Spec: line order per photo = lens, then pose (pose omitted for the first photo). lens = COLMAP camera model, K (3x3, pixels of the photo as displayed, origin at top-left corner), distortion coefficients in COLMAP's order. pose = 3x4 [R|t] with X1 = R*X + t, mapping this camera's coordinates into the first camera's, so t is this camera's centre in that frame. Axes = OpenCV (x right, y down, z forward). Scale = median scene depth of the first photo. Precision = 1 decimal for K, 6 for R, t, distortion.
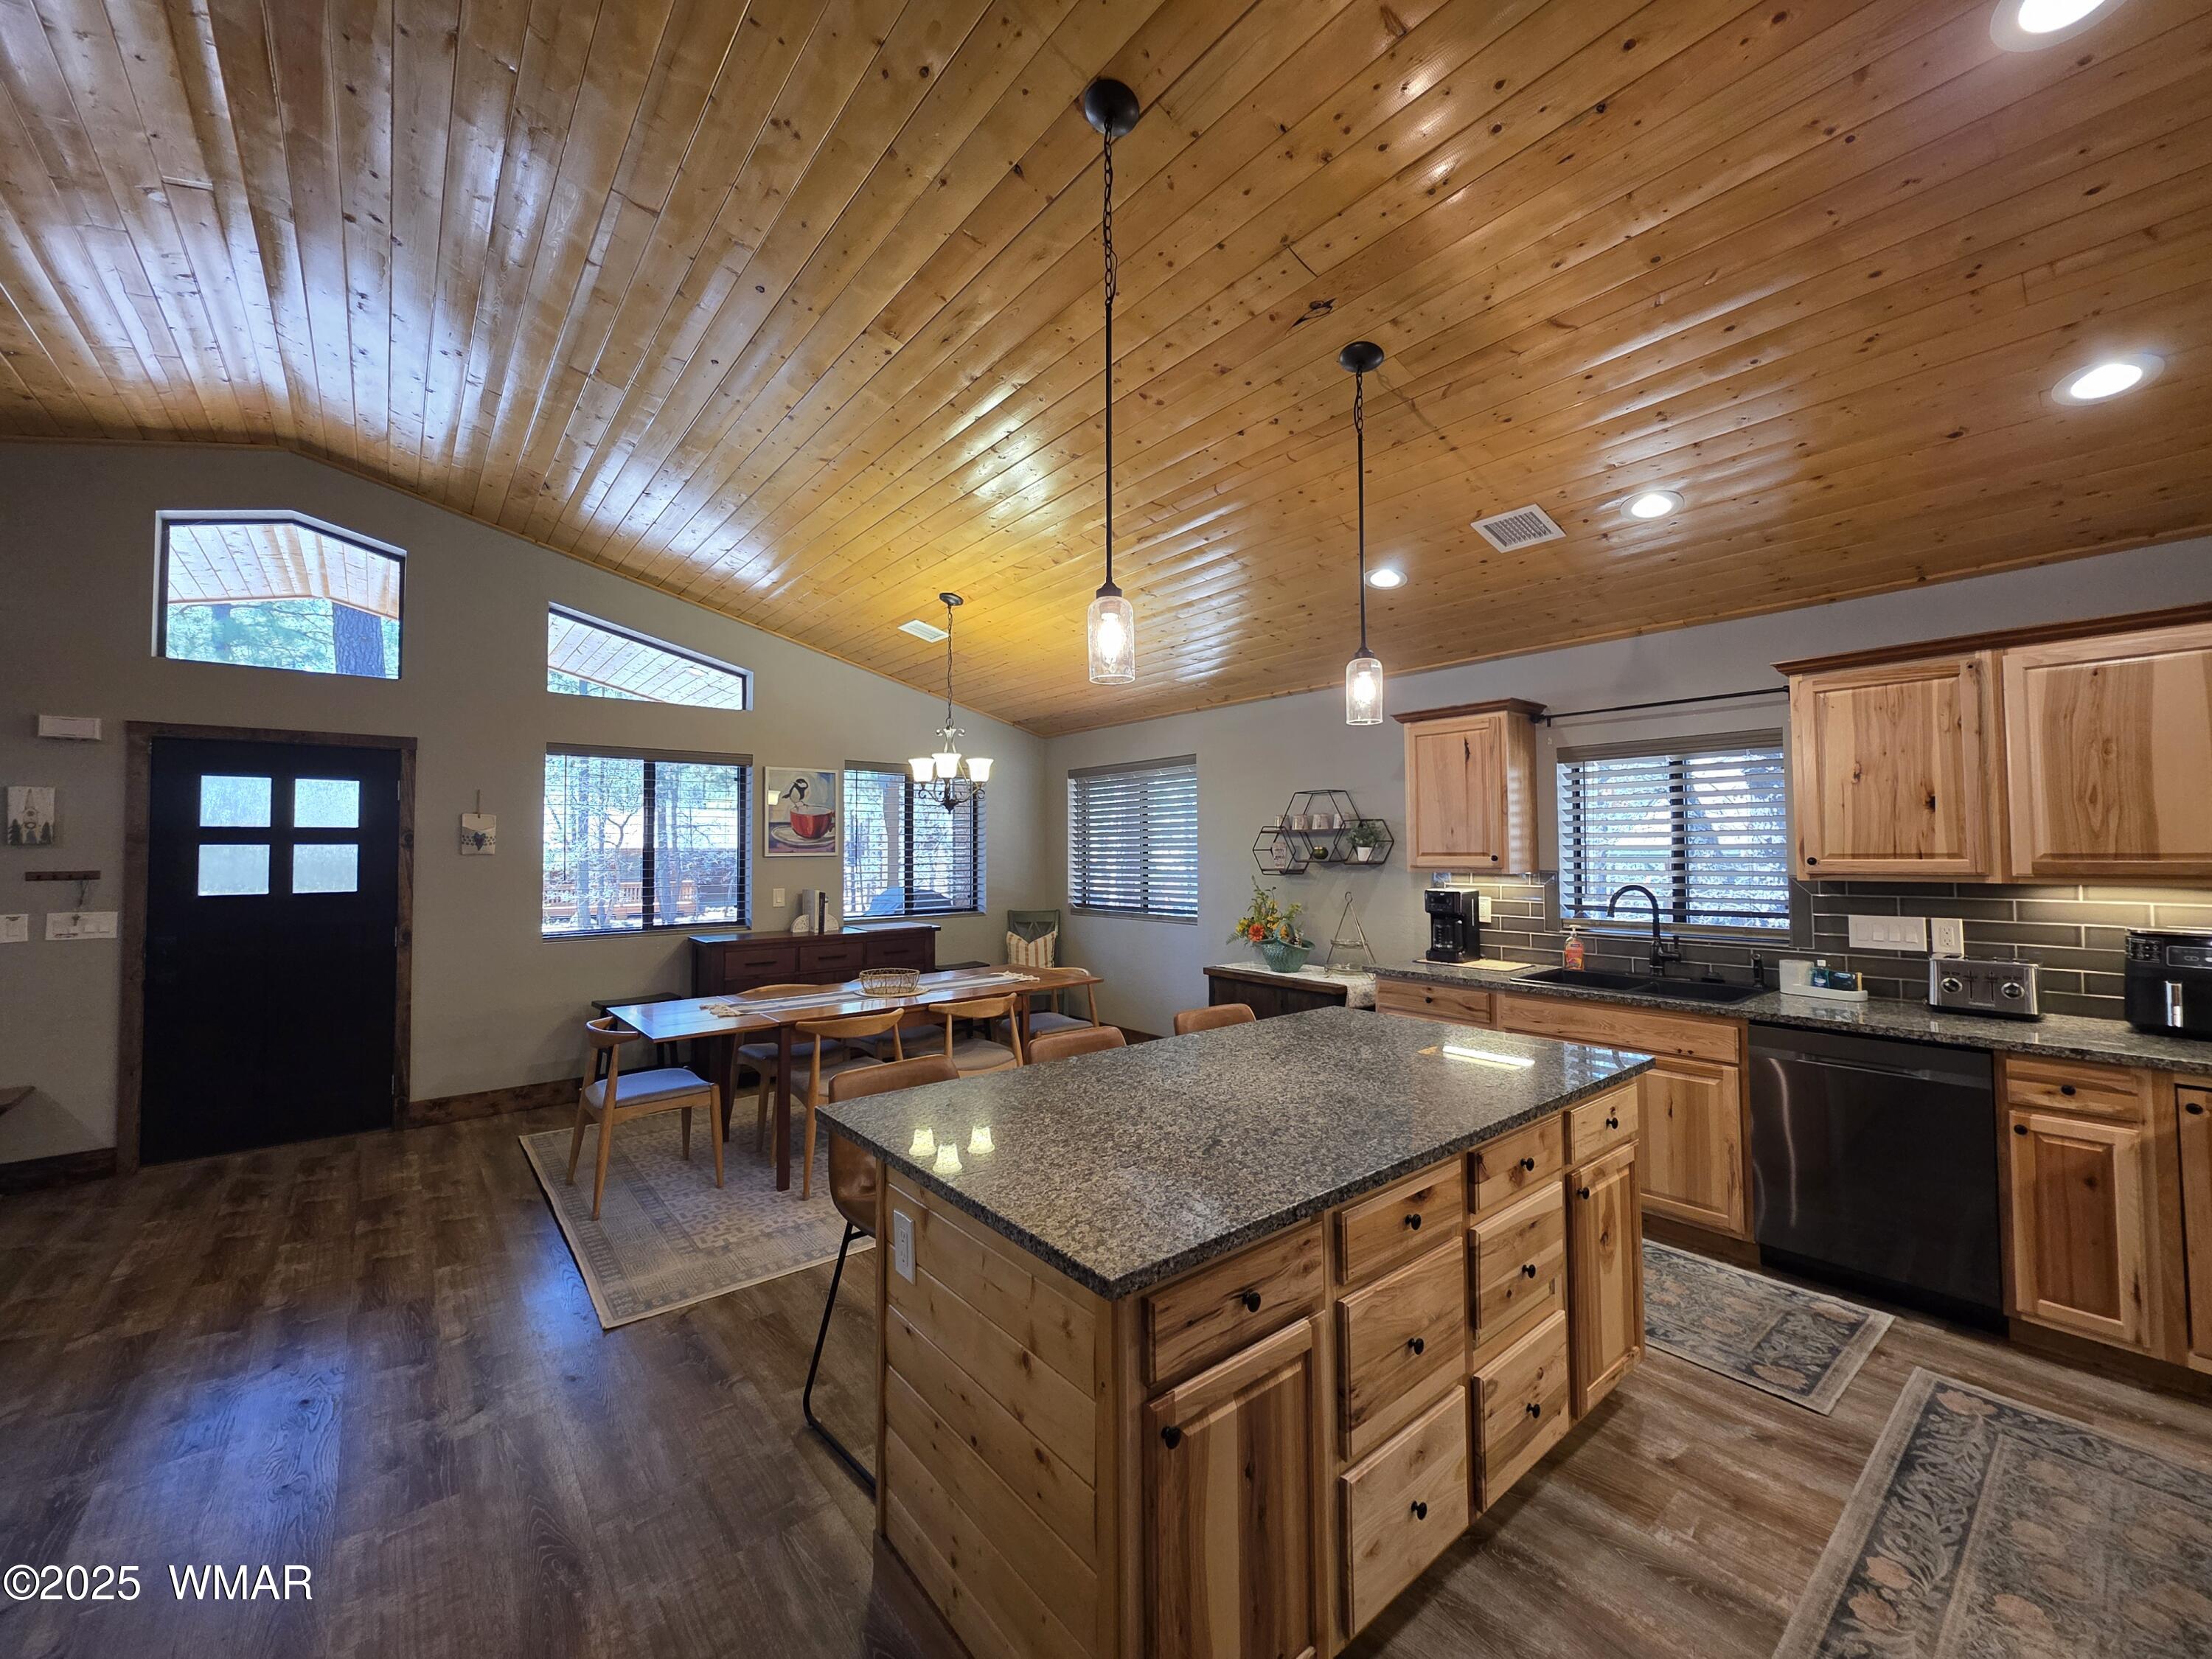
lens RADIAL K [[885.2, 0, 1114.5], [0, 885.2, 827.2], [0, 0, 1]] dist [0.001187, 0.000192]
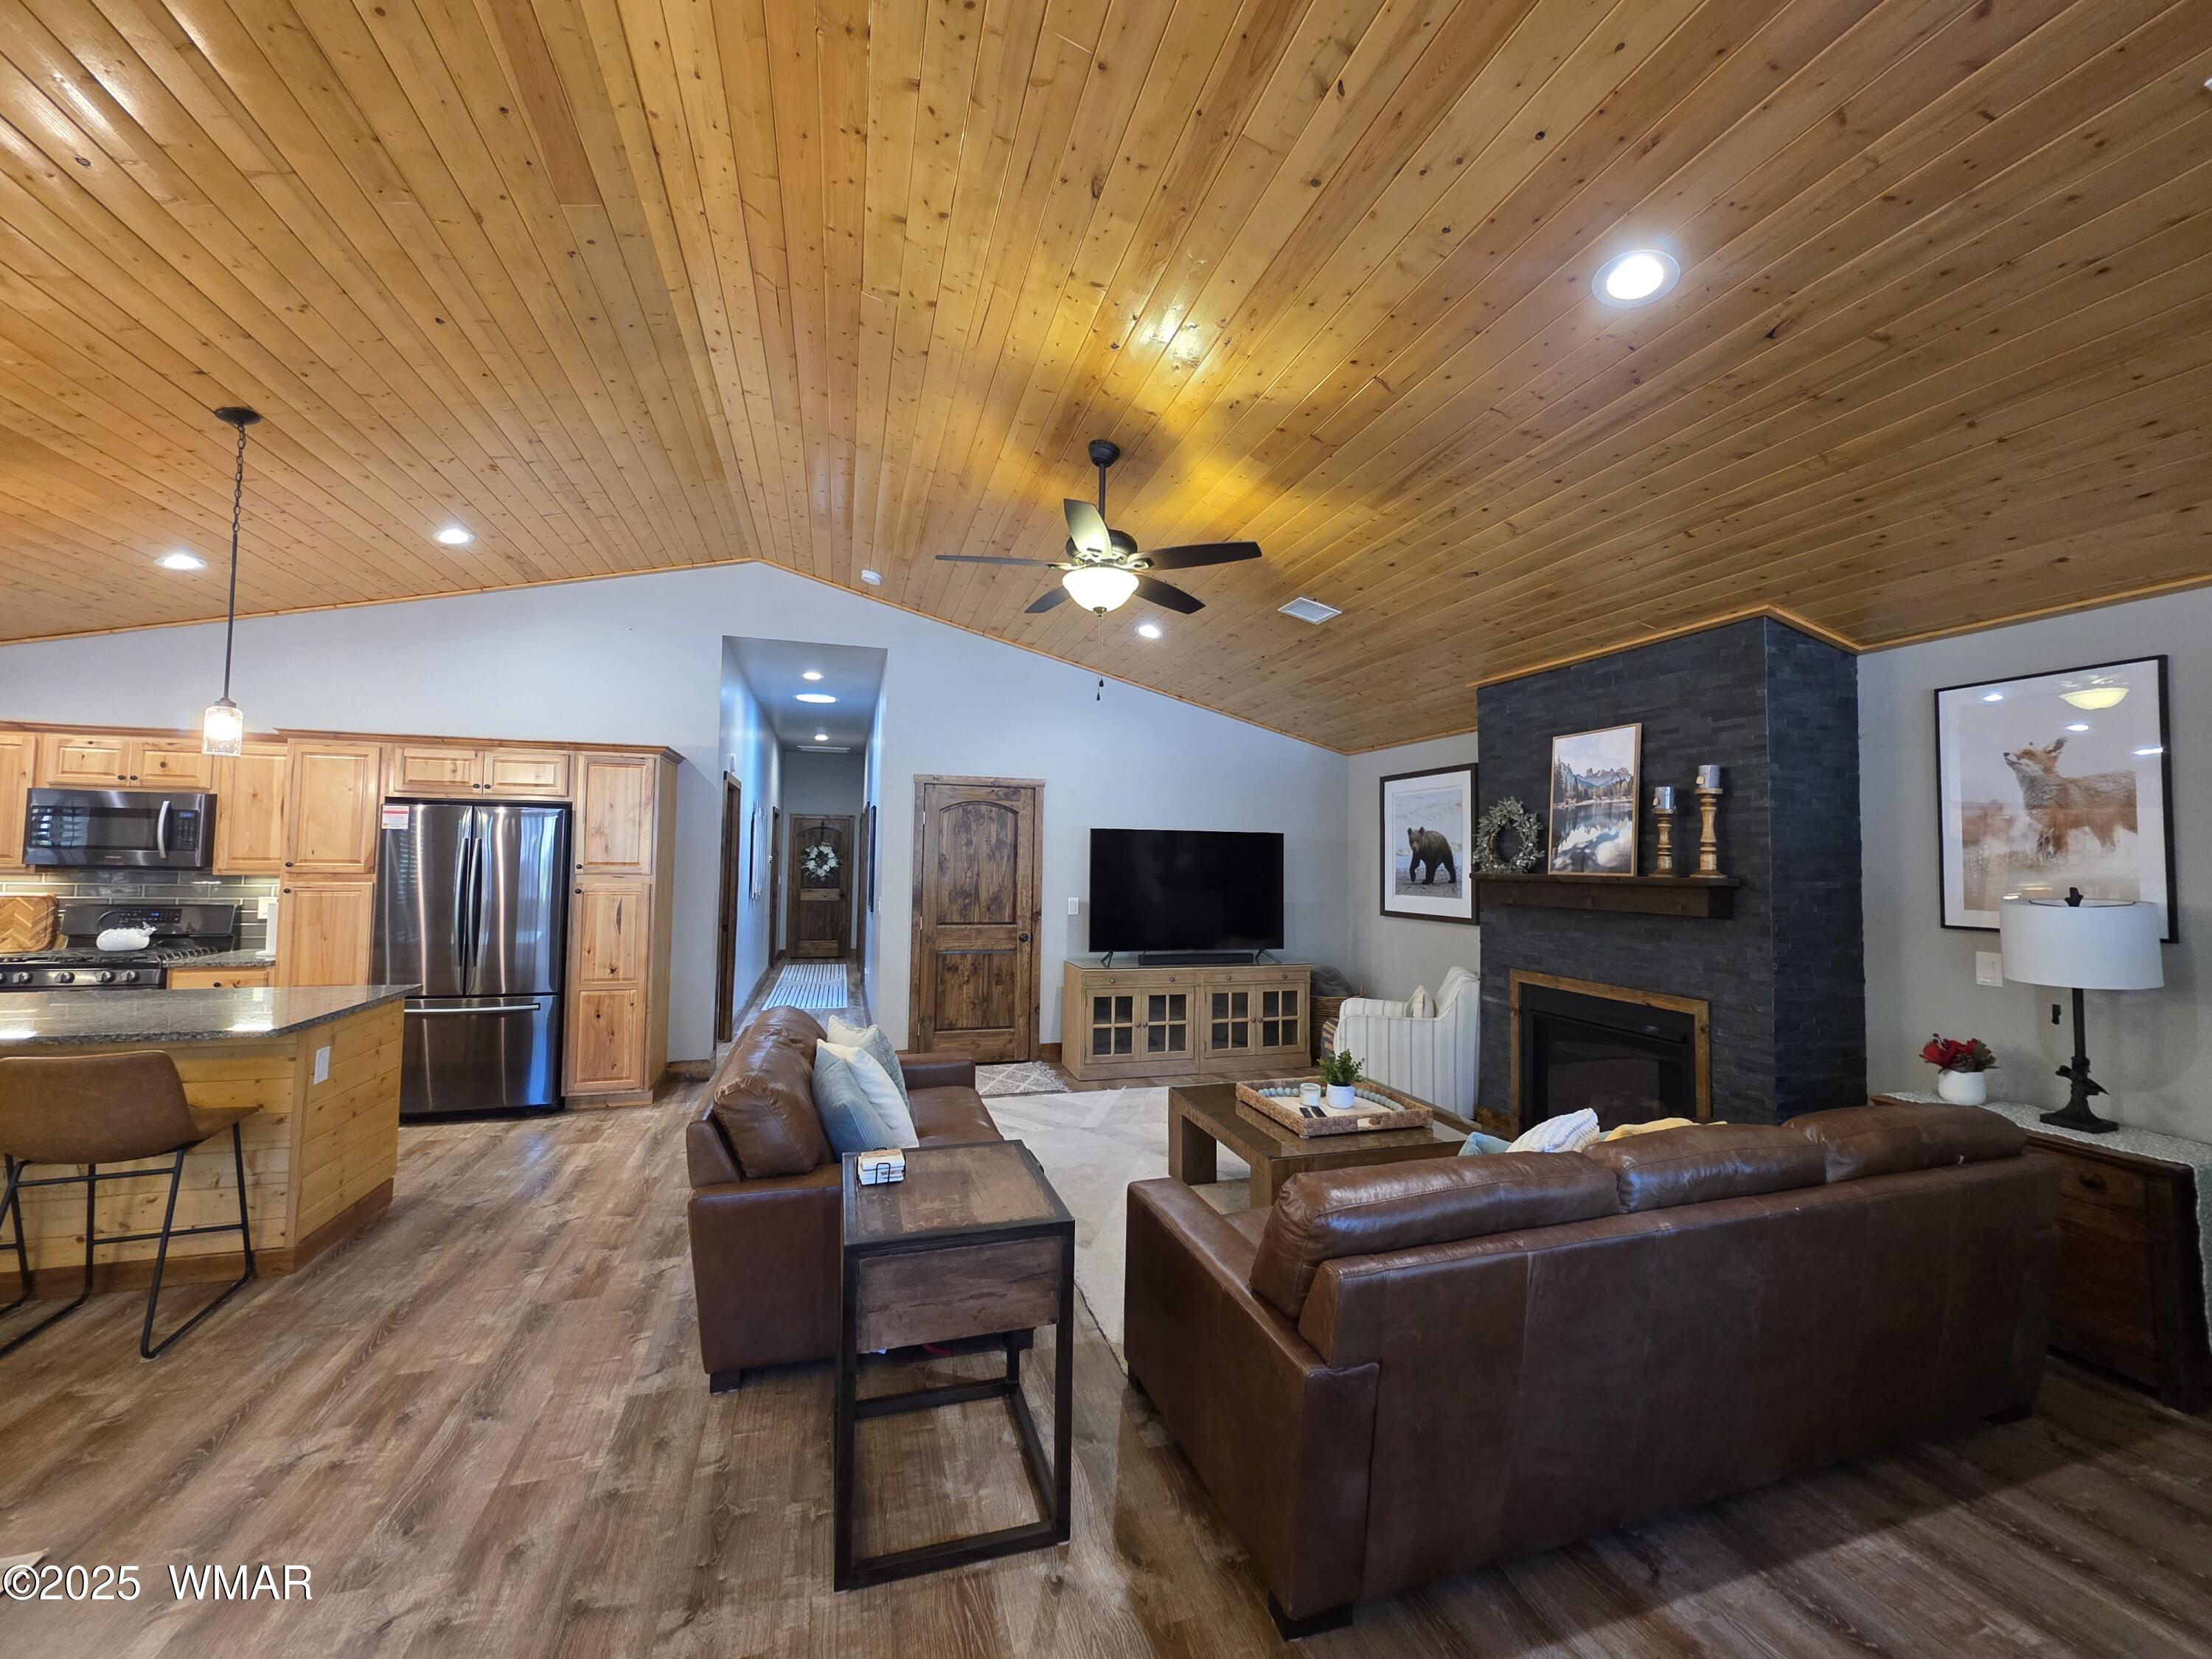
lens RADIAL K [[881.8, 0, 1111.6], [0, 881.8, 820.6], [0, 0, 1]] dist [0.000885, 0.000336]
pose [[-0.924168, 0.010188, 0.381851, -1.053966], [-0.018247, 0.997326, -0.070772, 0.024401], [-0.381550, -0.072372, -0.921510, 0.891949]]
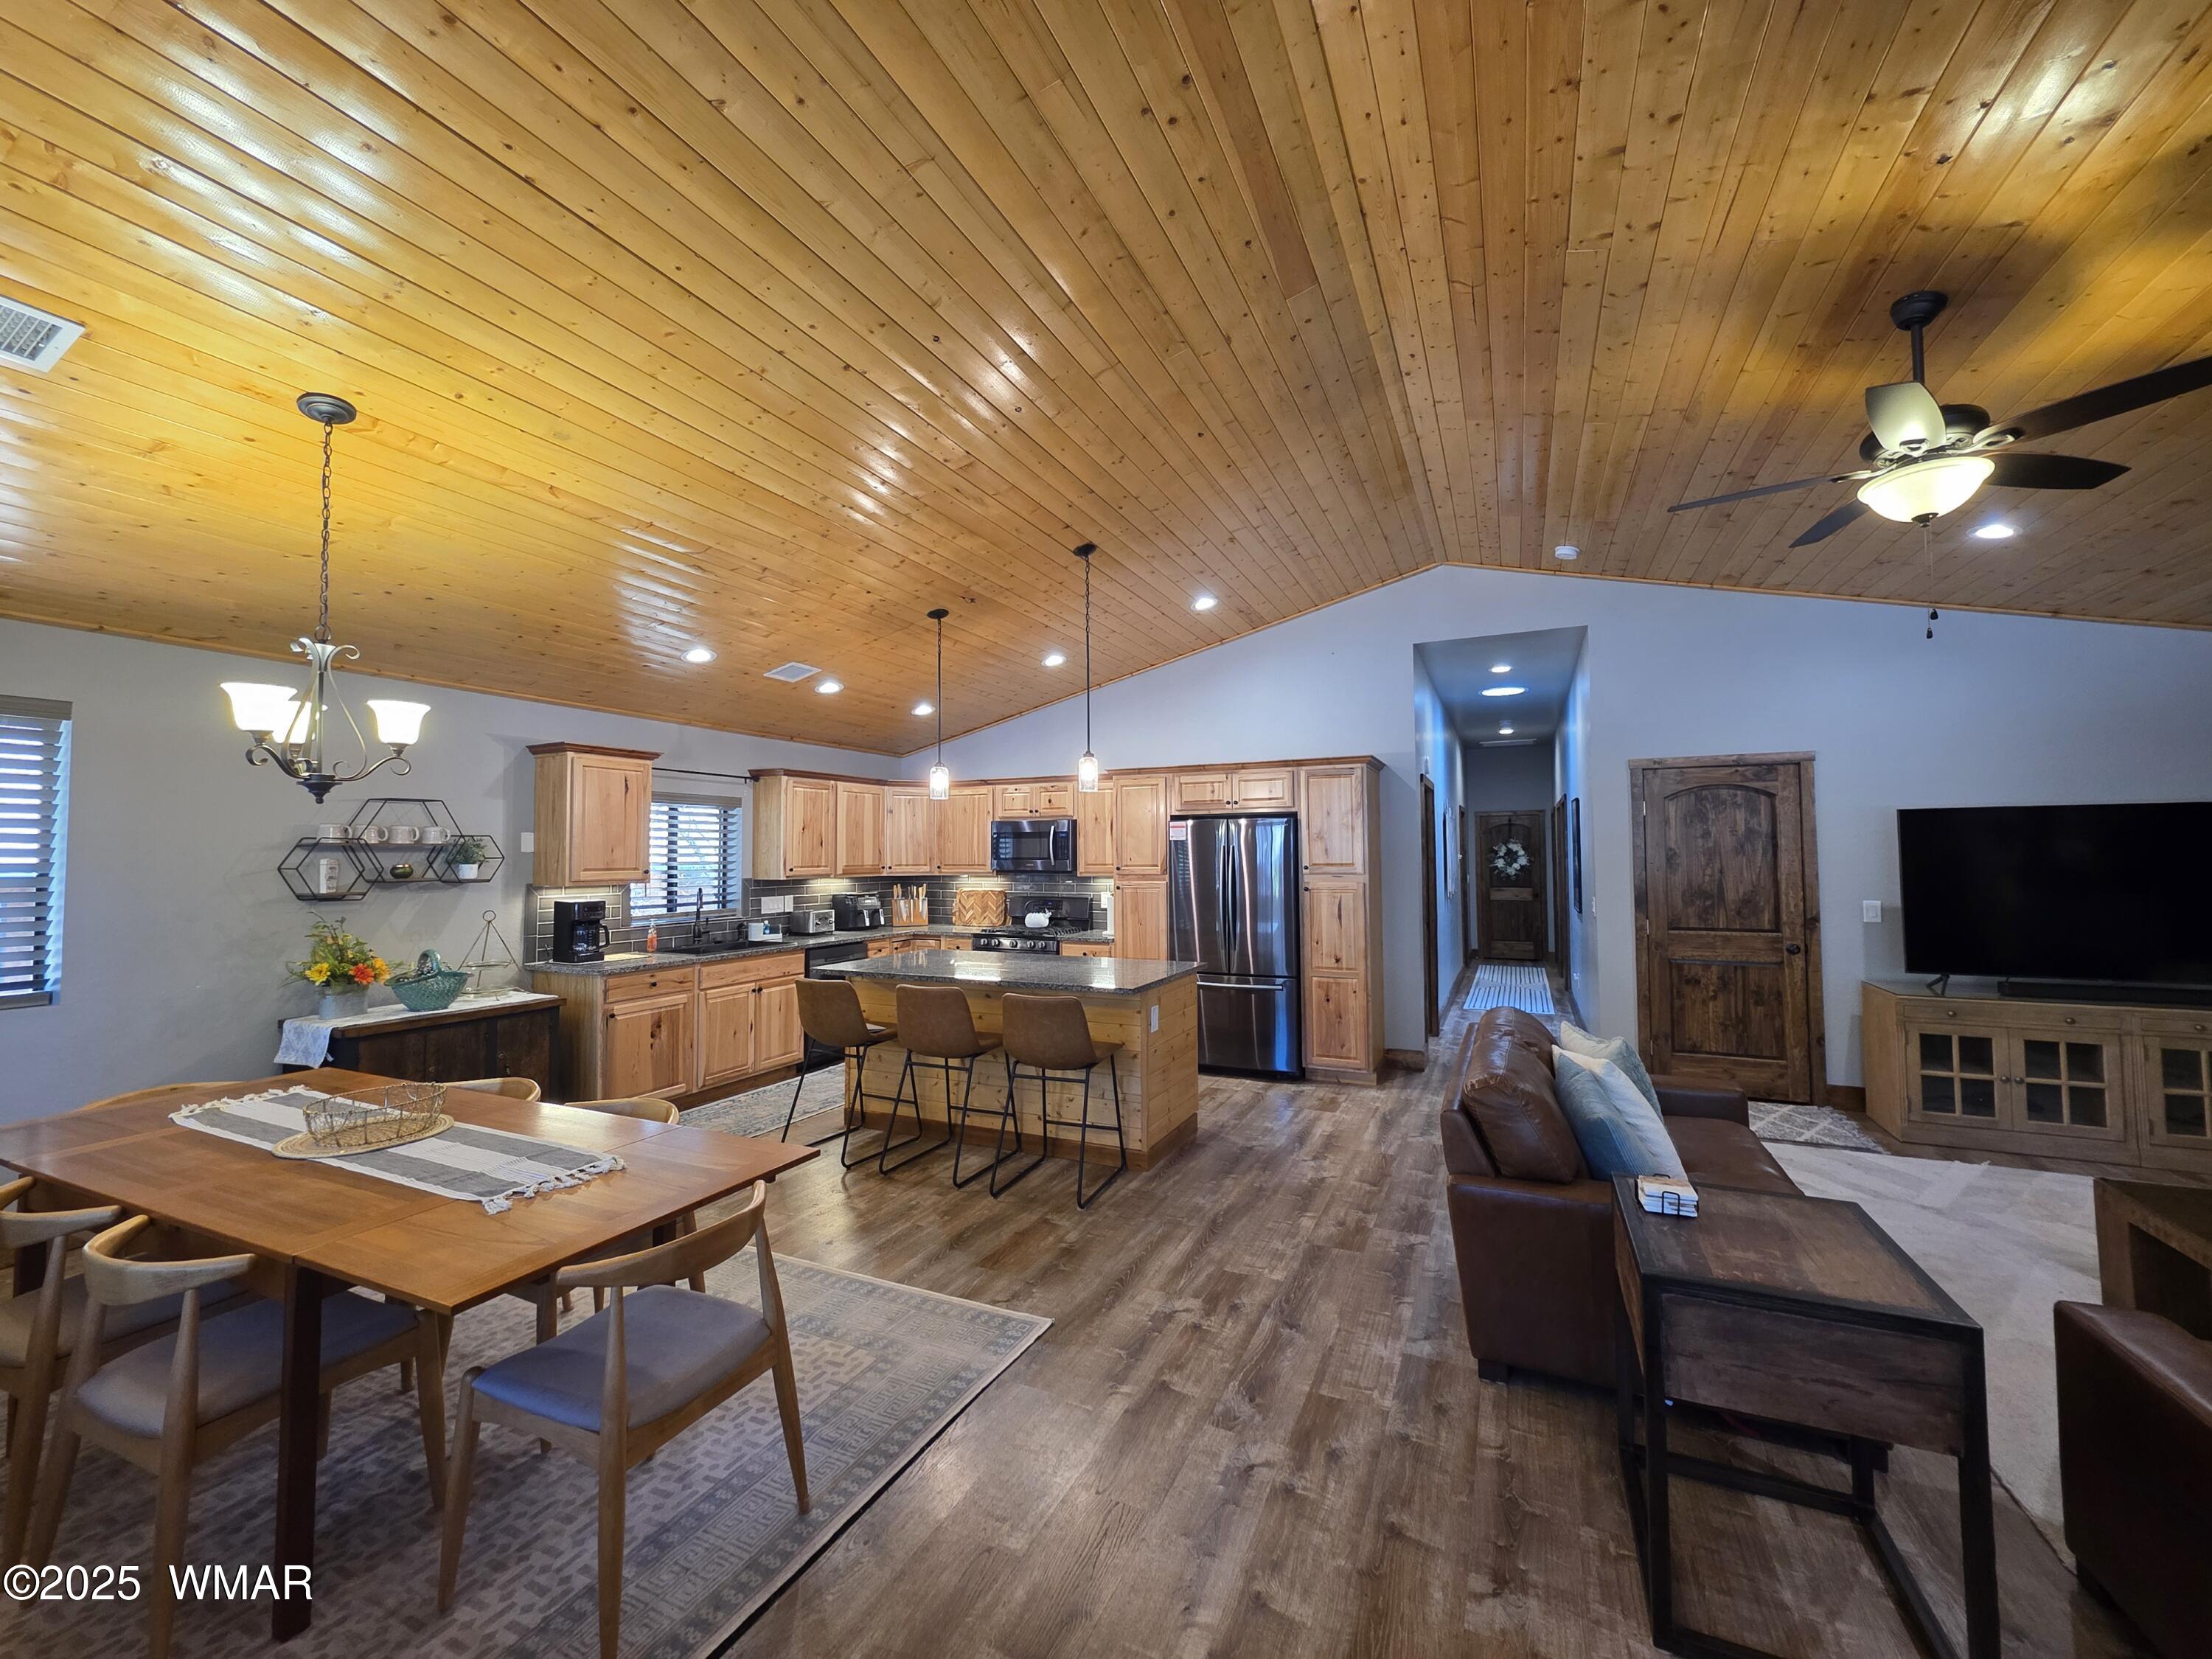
lens RADIAL K [[881.8, 0, 1111.6], [0, 881.8, 820.6], [0, 0, 1]] dist [0.000885, 0.000336]
pose [[-0.434056, 0.046448, 0.899688, -1.030751], [-0.012874, 0.998248, -0.057747, 0.025231], [-0.900794, -0.036648, -0.432697, 0.927050]]
